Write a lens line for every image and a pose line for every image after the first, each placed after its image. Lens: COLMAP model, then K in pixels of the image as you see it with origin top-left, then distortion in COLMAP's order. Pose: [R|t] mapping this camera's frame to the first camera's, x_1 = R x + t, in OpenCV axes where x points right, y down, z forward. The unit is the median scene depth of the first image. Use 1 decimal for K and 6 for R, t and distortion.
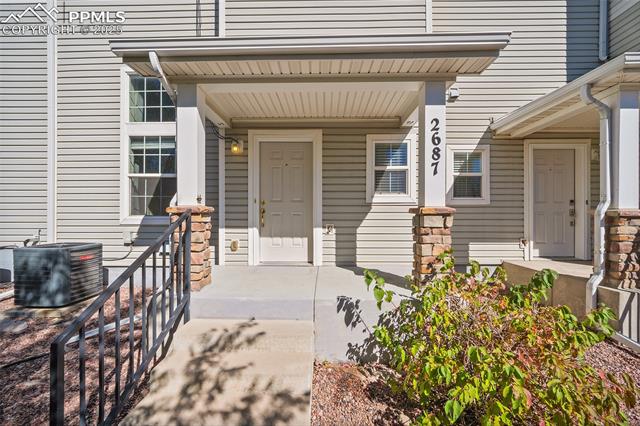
lens RADIAL K [[256.9, 0, 318.3], [0, 256.9, 214.5], [0, 0, 1]] dist [-0.001201, 0.000108]
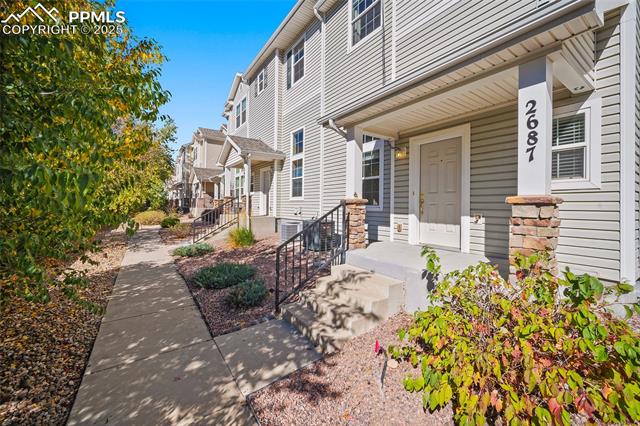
lens RADIAL K [[254.8, 0, 317.8], [0, 254.8, 205.0], [0, 0, 1]] dist [-0.001518, -0.000334]
pose [[0.576719, 0.002548, -0.816939, 0.505625], [-0.001886, 0.999997, 0.001787, 0.002420], [0.816941, 0.000511, 0.576722, -0.105315]]
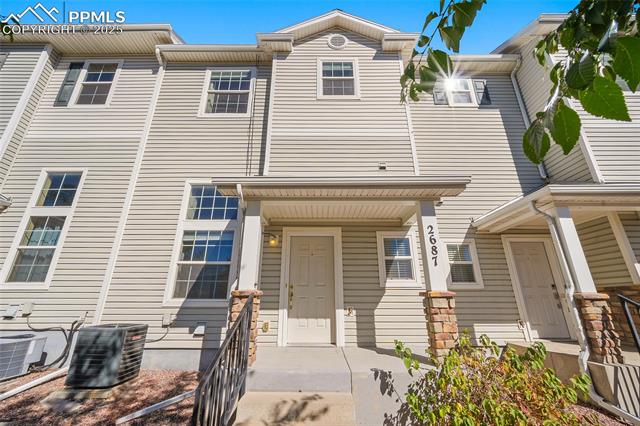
lens RADIAL K [[257.2, 0, 317.4], [0, 257.2, 210.5], [0, 0, 1]] dist [-0.000189, -0.000173]
pose [[0.999872, 0.005631, 0.014951, -0.122535], [-0.000494, 0.946273, -0.323369, 0.003589], [-0.015969, 0.323320, 0.946155, -0.233338]]
